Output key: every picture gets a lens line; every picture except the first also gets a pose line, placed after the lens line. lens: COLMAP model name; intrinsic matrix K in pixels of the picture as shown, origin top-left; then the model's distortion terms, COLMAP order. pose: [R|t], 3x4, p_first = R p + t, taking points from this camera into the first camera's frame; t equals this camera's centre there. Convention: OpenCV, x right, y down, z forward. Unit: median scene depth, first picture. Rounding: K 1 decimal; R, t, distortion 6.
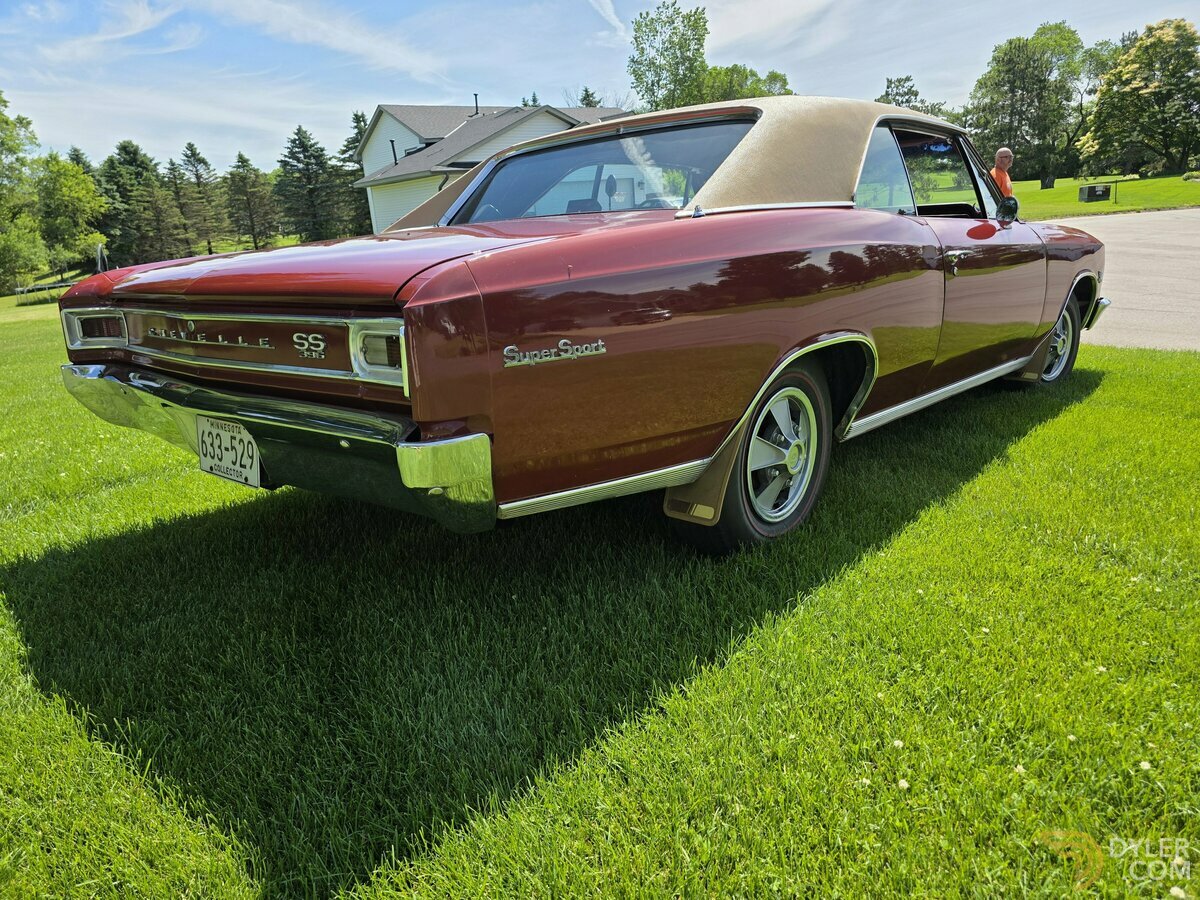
lens RADIAL K [[840.9, 0, 593.5], [0, 840.9, 453.1], [0, 0, 1]] dist [0.057231, -0.053855]
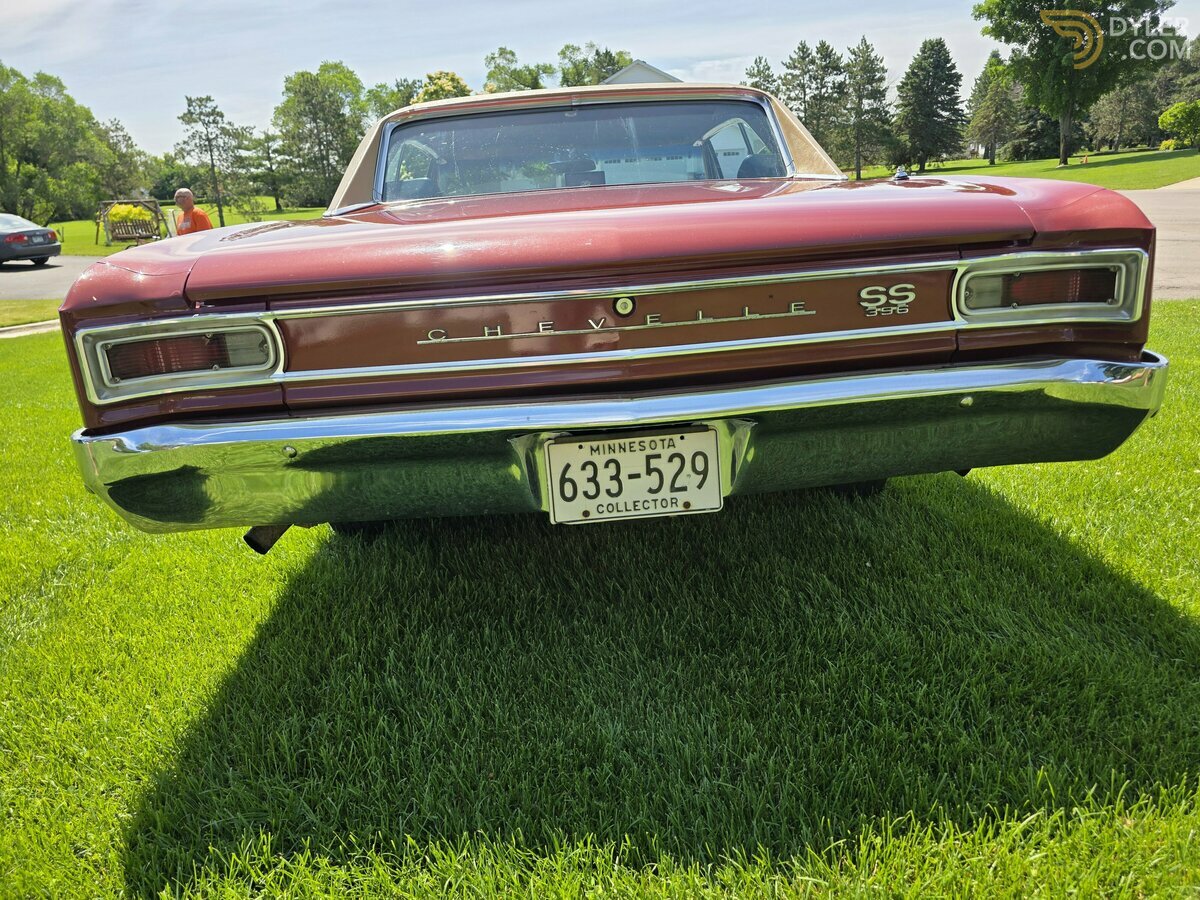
lens RADIAL K [[810.4, 0, 612.3], [0, 810.4, 480.2], [0, 0, 1]] dist [0.042972, -0.036122]
pose [[0.691132, -0.216167, 0.689644, -0.908918], [0.208513, 0.973286, 0.096111, -0.070829], [-0.691996, 0.077374, 0.717743, 0.502436]]
